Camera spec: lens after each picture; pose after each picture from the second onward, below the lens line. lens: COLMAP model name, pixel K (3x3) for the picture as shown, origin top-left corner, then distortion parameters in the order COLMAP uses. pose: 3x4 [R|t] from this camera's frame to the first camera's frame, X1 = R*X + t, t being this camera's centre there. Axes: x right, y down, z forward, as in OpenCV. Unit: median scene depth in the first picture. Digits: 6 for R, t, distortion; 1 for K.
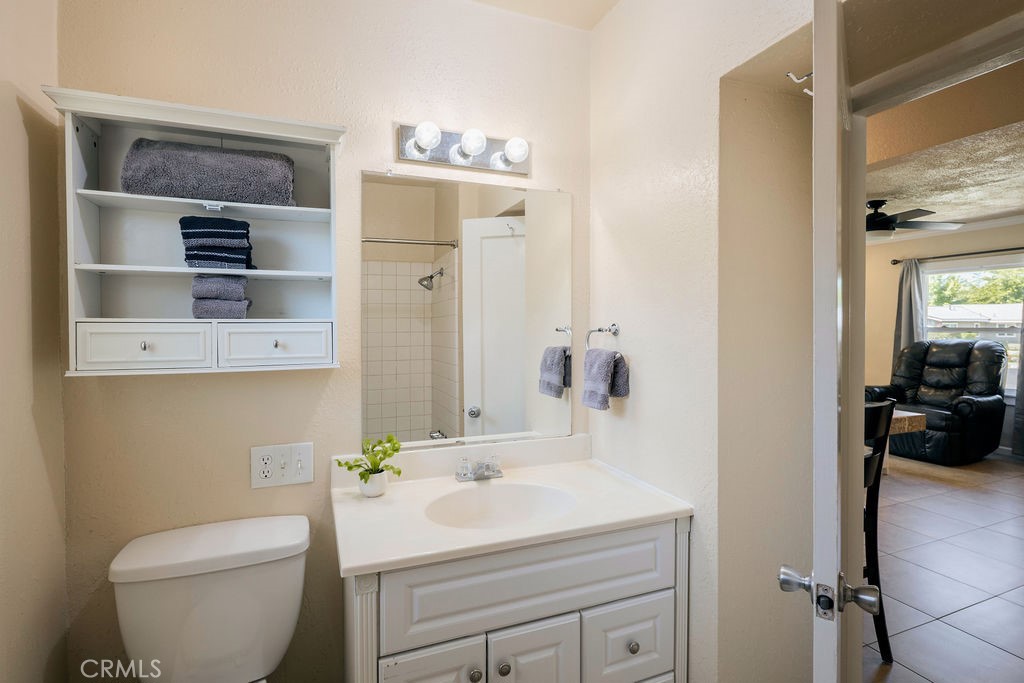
lens RADIAL K [[501.4, 0, 511.9], [0, 501.4, 334.8], [0, 0, 1]] dist [0.015343, -0.008463]
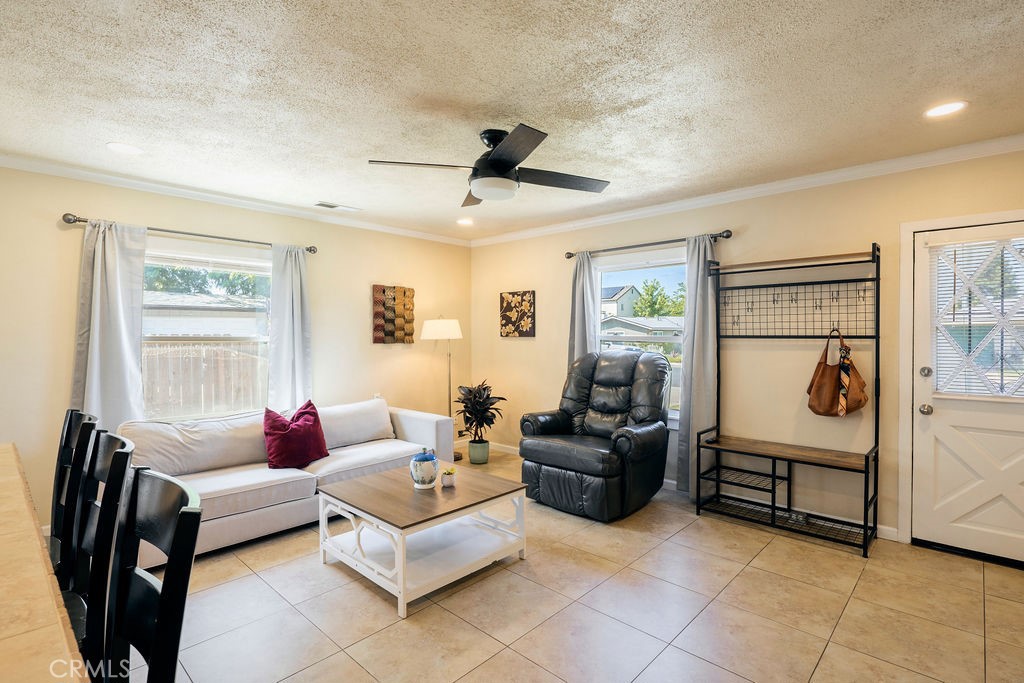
lens RADIAL K [[501.4, 0, 513.5], [0, 501.4, 338.5], [0, 0, 1]] dist [0.015343, -0.008463]
pose [[0.909733, -0.002865, 0.415183, 0.393151], [0.005556, 0.999971, -0.005274, -0.007406], [-0.415156, 0.007105, 0.909722, 0.347526]]
